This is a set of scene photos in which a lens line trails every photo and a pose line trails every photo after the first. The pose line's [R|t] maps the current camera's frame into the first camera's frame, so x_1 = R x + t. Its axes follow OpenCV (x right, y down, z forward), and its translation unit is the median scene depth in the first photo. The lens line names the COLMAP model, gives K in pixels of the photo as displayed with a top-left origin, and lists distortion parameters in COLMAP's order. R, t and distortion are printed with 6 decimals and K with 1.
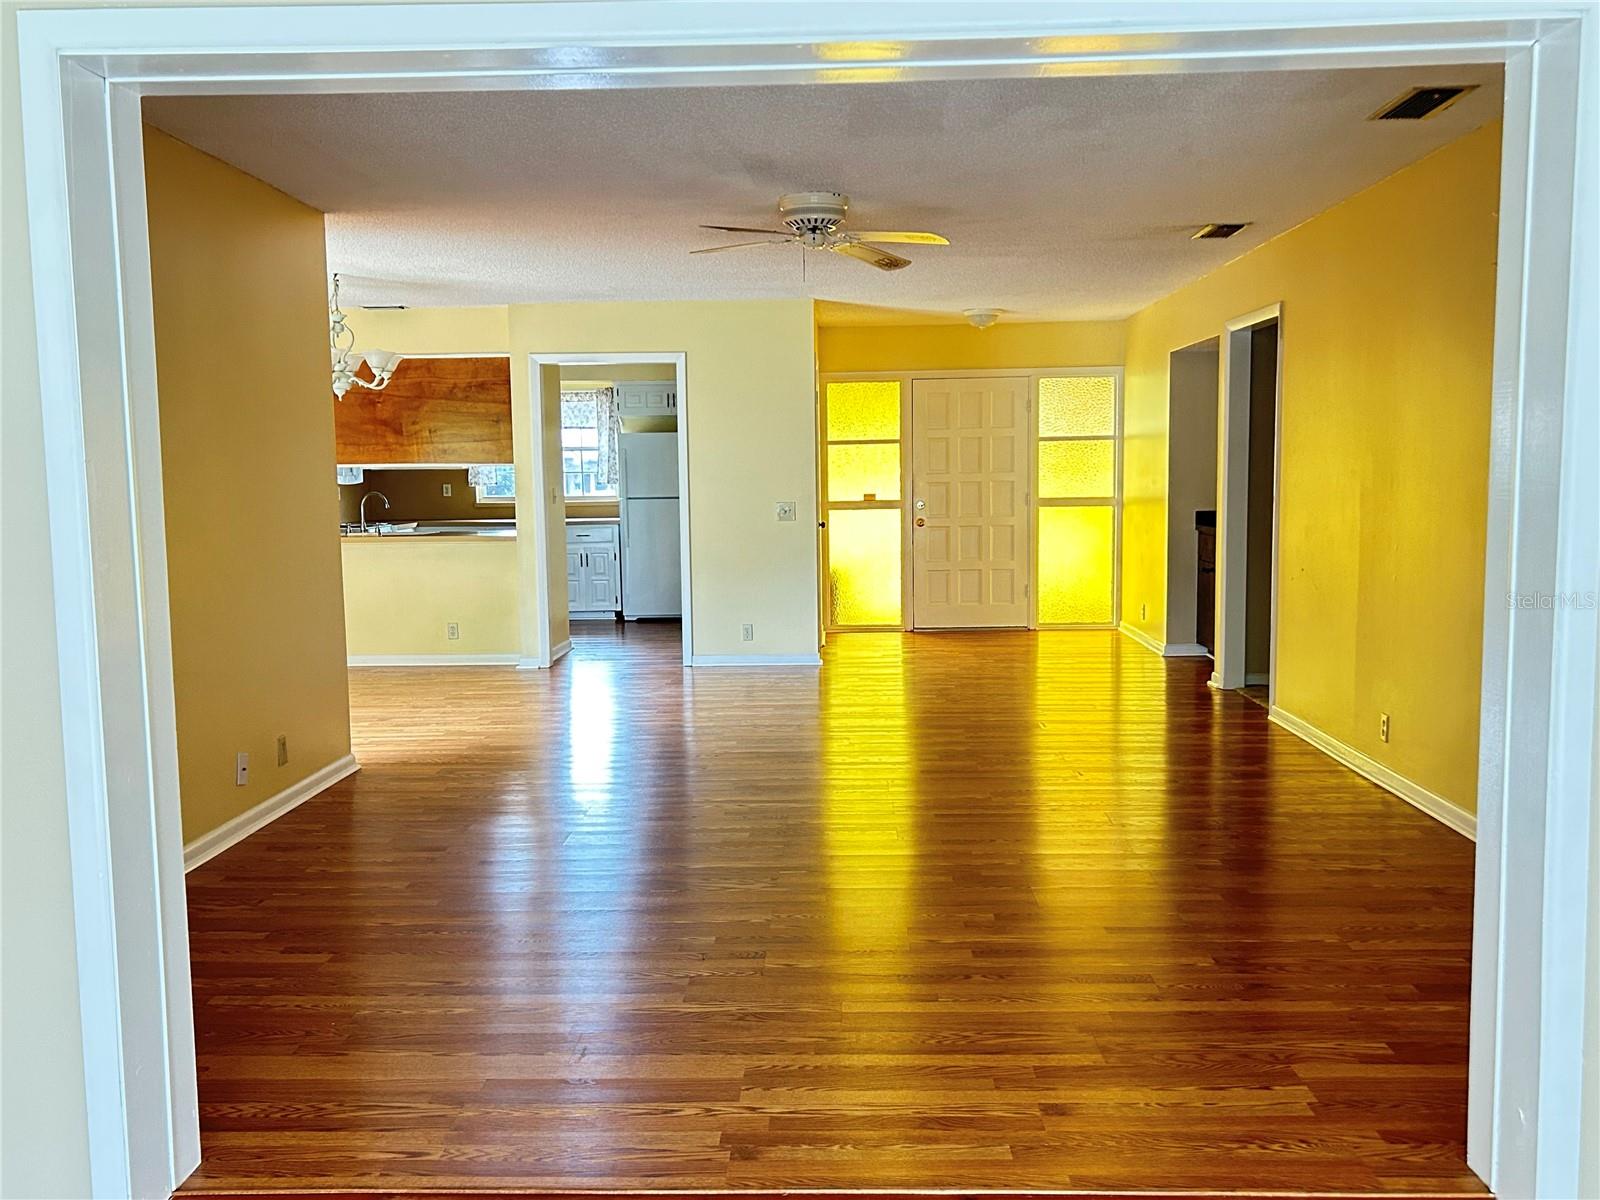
lens RADIAL K [[1368.9, 0, 800.0], [0, 1368.9, 600.0], [0, 0, 1]] dist [0.121628, -0.000370]
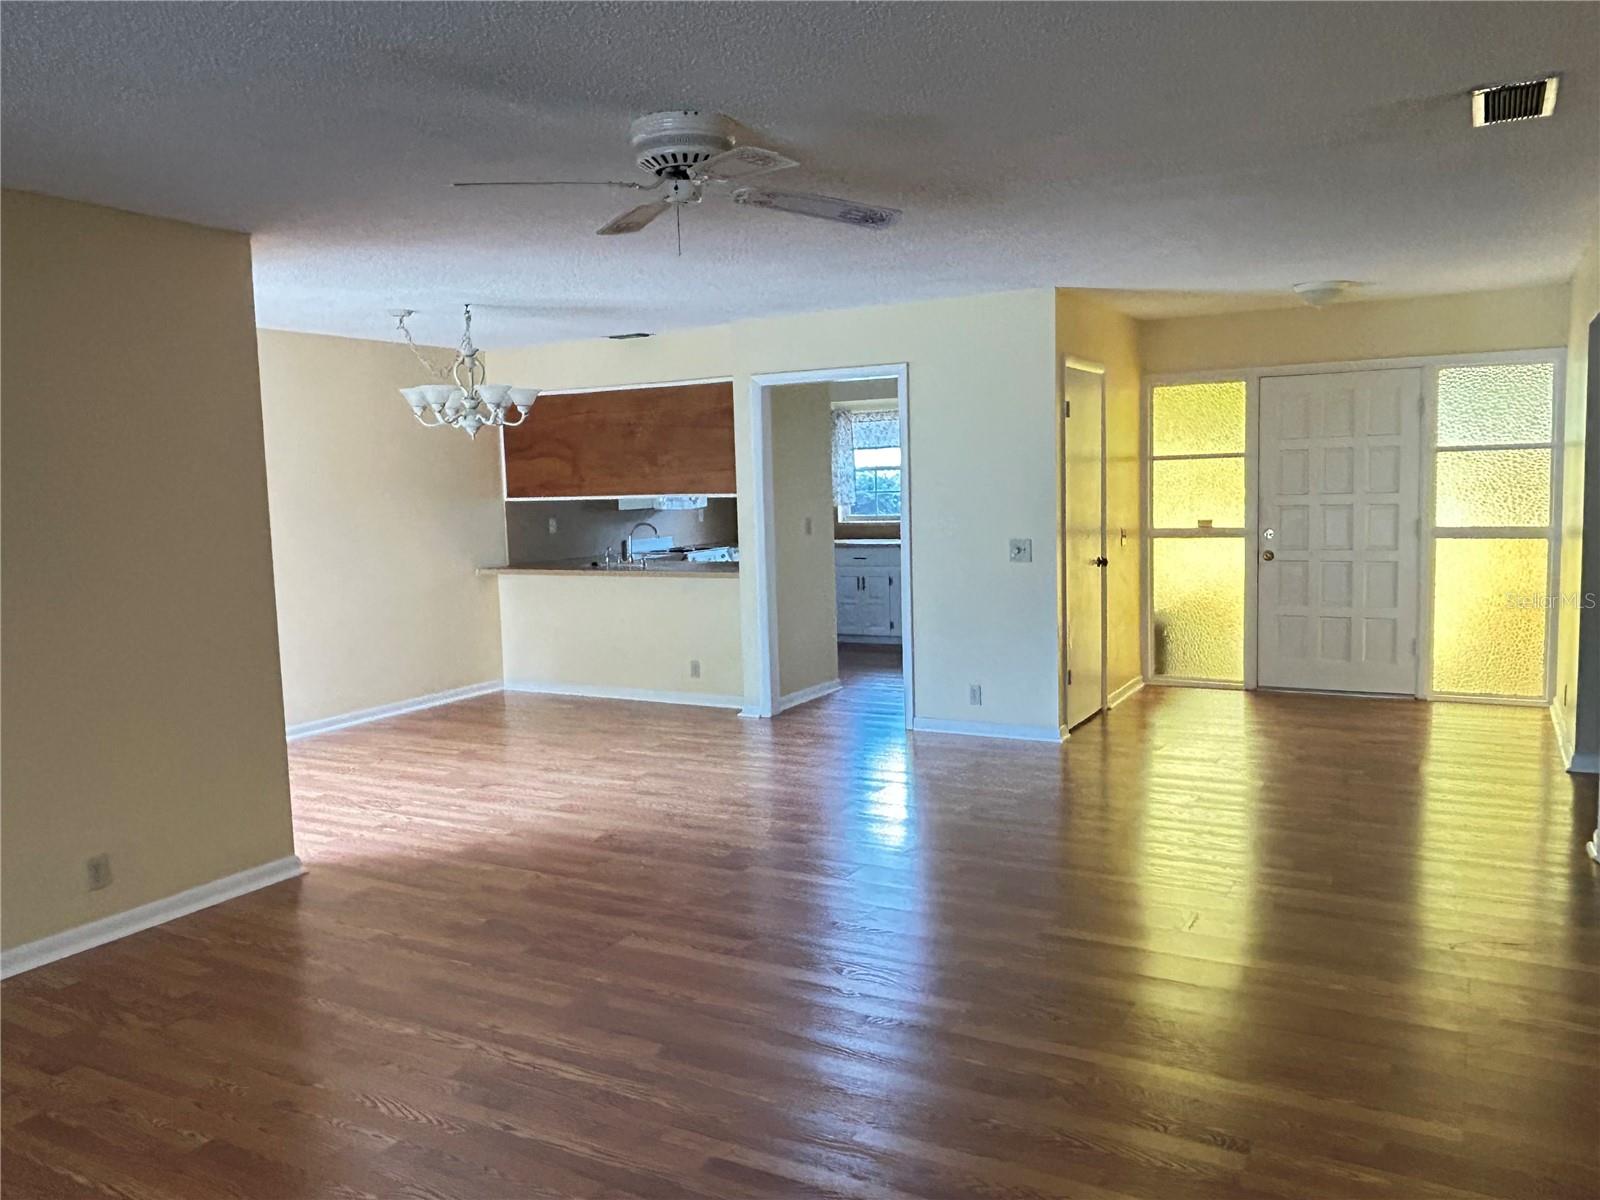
lens RADIAL K [[1182.3, 0, 800.0], [0, 1182.3, 600.0], [0, 0, 1]] dist [0.002806, 0.005528]
pose [[0.891845, 0.032946, -0.451140, 0.157629], [-0.025286, 0.999416, 0.022999, -0.040278], [0.451635, -0.009104, 0.892157, 0.261401]]
